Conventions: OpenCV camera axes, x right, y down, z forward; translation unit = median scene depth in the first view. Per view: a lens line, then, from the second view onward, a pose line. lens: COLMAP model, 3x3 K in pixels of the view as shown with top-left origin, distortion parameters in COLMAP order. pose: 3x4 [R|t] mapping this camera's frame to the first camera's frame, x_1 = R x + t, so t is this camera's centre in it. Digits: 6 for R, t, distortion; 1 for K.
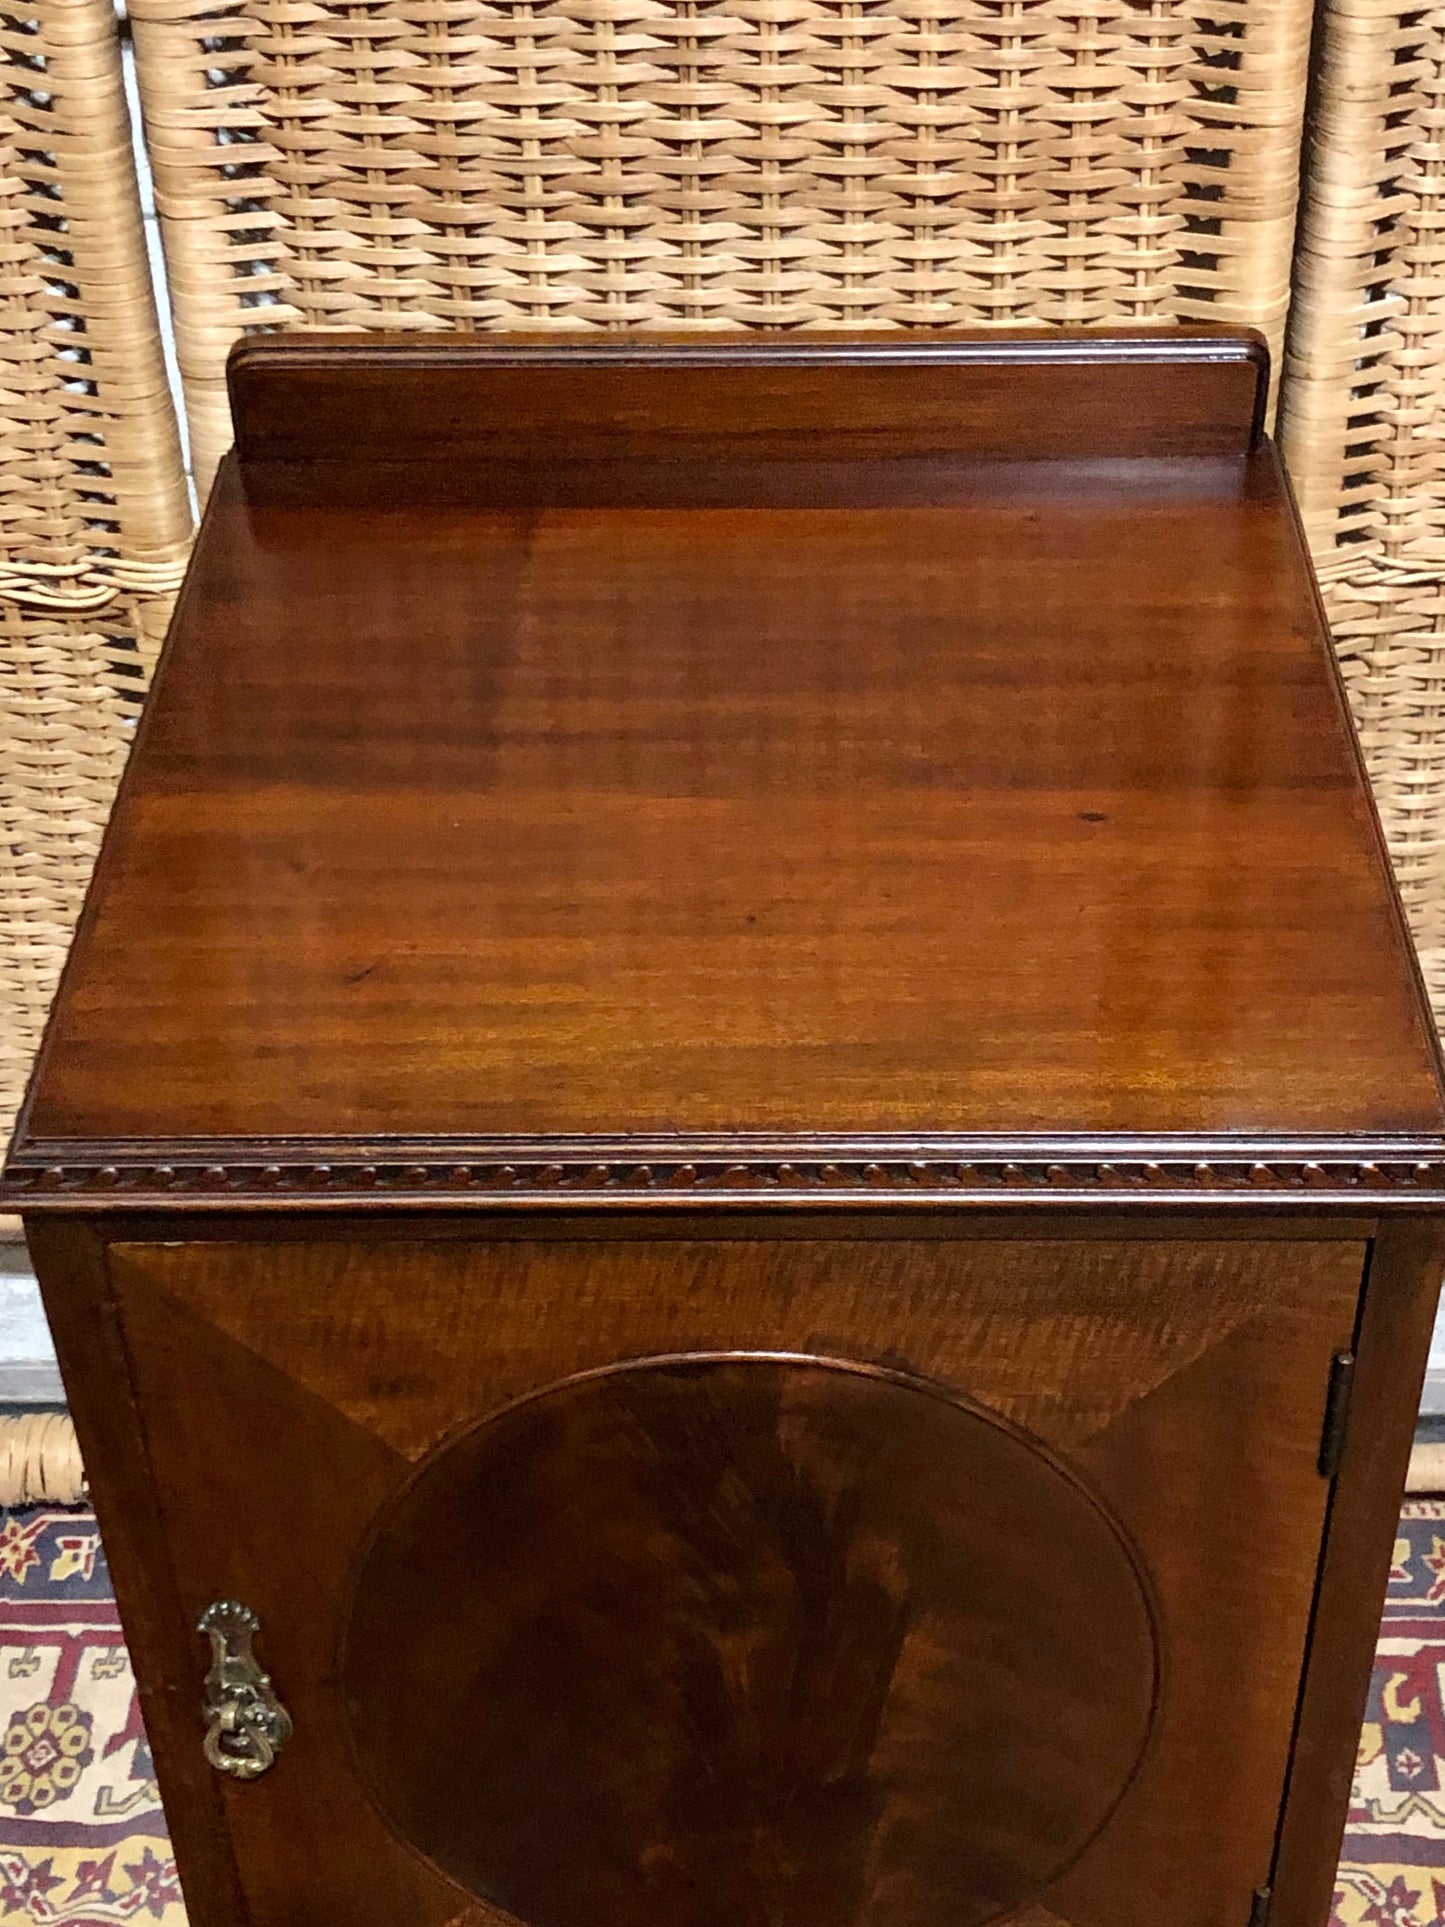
lens RADIAL K [[2983.6, 0, 734.4], [0, 2983.6, 972.2], [0, 0, 1]] dist [0.015162, 0.000000]
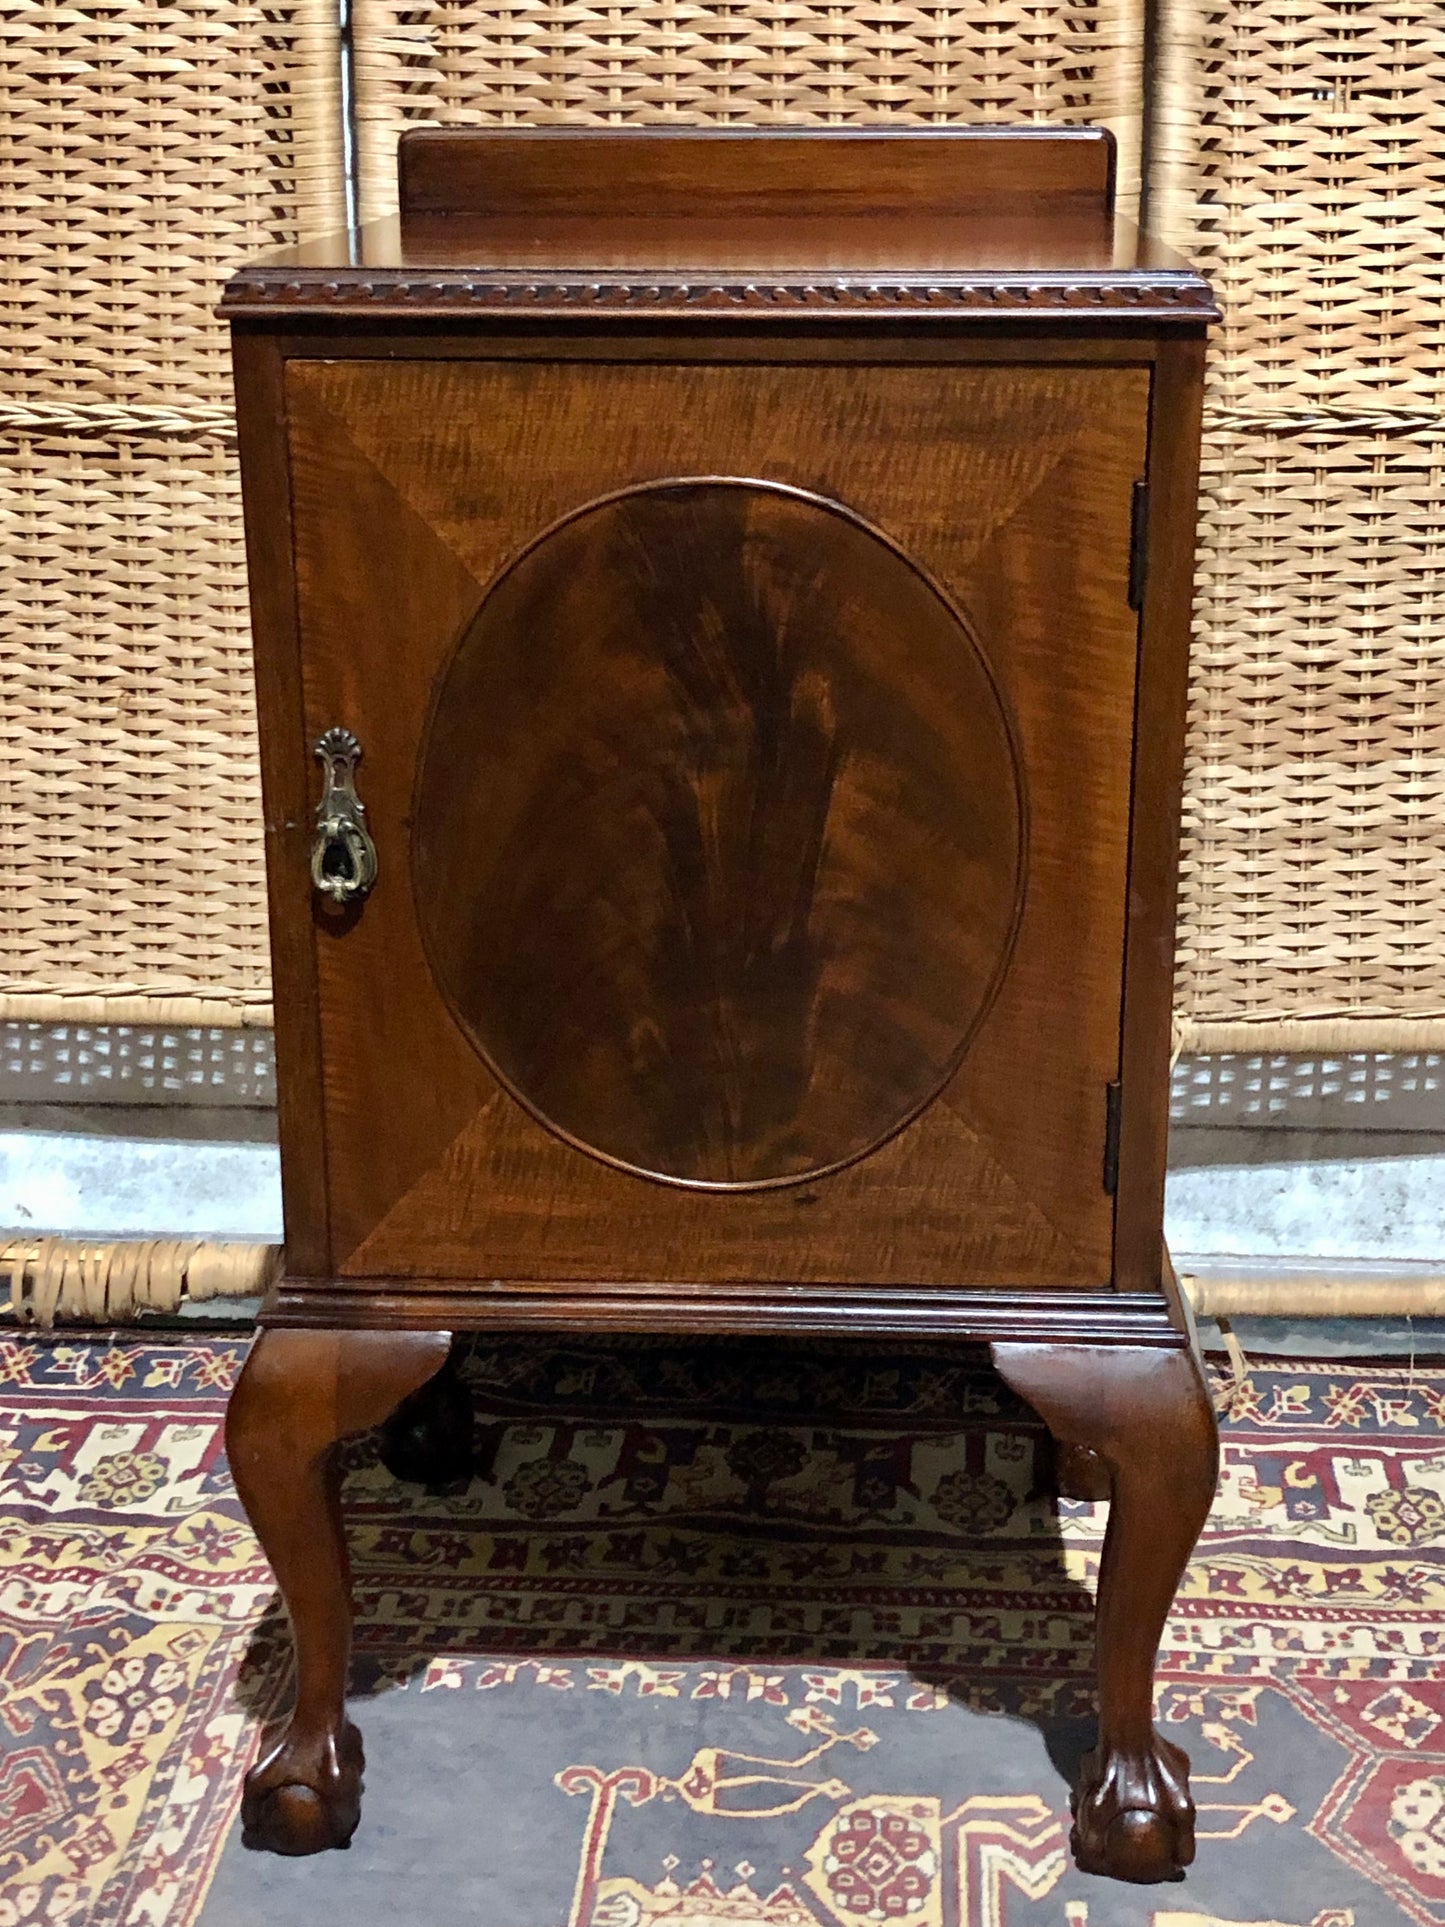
lens RADIAL K [[2857.9, 0, 731.5], [0, 2857.9, 924.4], [0, 0, 1]] dist [0.011890, 0.000000]
pose [[0.999170, 0.027597, -0.029971, 0.042476], [-0.036671, 0.929712, -0.366458, 0.626269], [0.017752, 0.367253, 0.929952, -0.146713]]
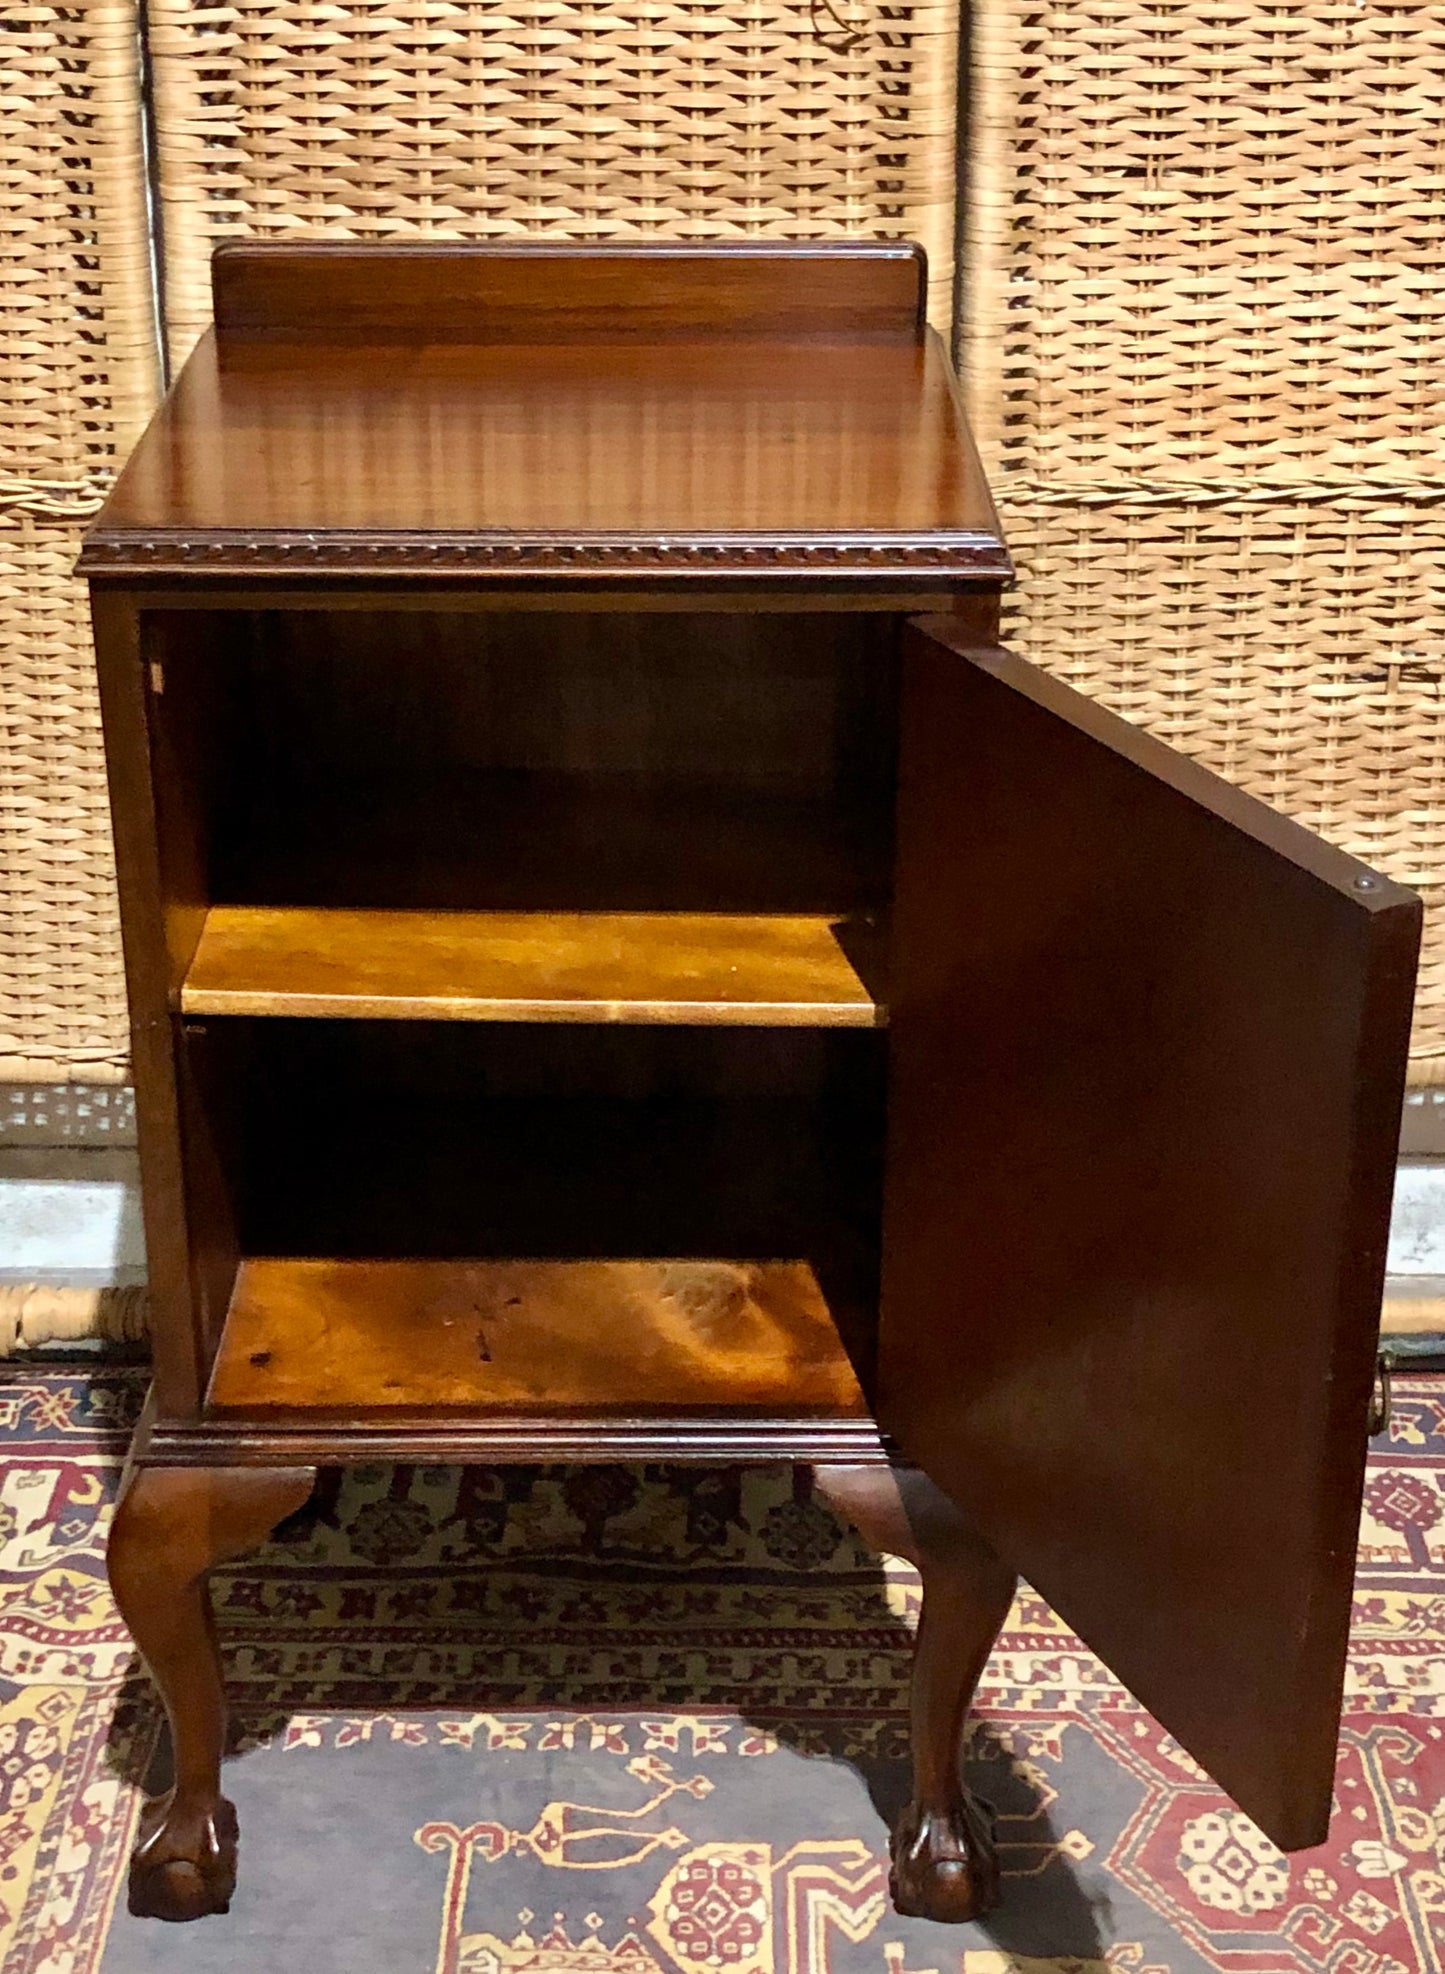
lens RADIAL K [[3358.5, 0, 680.3], [0, 3358.5, 1053.6], [0, 0, 1]] dist [0.041633, 0.000000]
pose [[0.999724, 0.010921, 0.020808, 0.026507], [-0.005692, 0.971618, -0.236489, 0.534264], [-0.022800, 0.236305, 0.971411, -0.483269]]
